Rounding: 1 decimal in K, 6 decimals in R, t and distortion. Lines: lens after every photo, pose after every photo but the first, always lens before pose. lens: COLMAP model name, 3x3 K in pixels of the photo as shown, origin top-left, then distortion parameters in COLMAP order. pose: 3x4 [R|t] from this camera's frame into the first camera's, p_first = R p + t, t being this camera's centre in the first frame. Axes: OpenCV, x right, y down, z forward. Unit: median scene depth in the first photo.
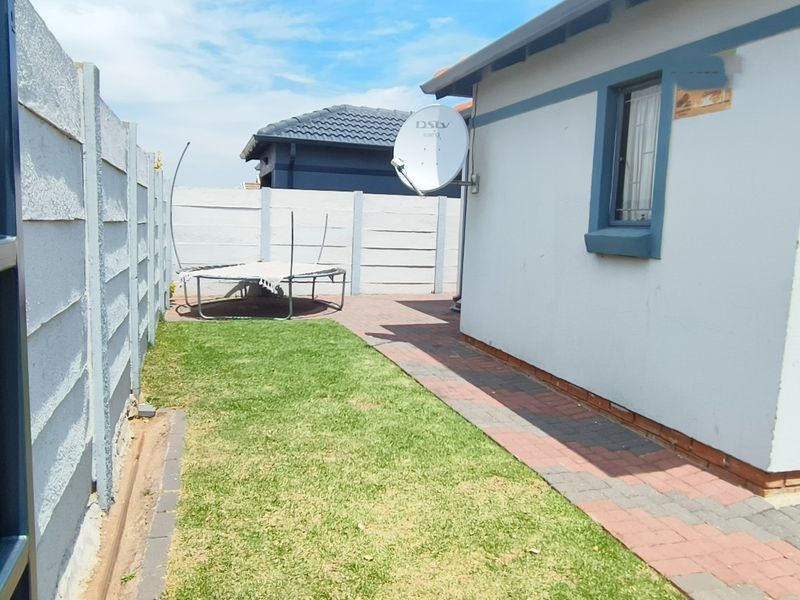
lens RADIAL K [[606.8, 0, 394.1], [0, 606.8, 296.6], [0, 0, 1]] dist [-0.006519, 0.005030]
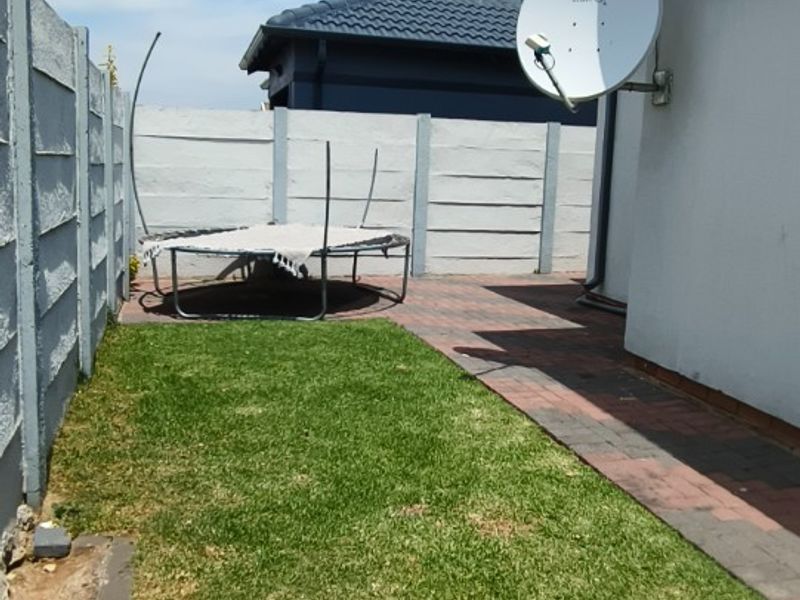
lens RADIAL K [[736.5, 0, 403.0], [0, 736.5, 280.9], [0, 0, 1]] dist [-0.000450, 0.001774]
pose [[0.999640, 0.005554, -0.026242, -0.075115], [-0.004903, 0.999680, 0.024798, -0.021340], [0.026372, -0.024660, 0.999348, 0.274849]]
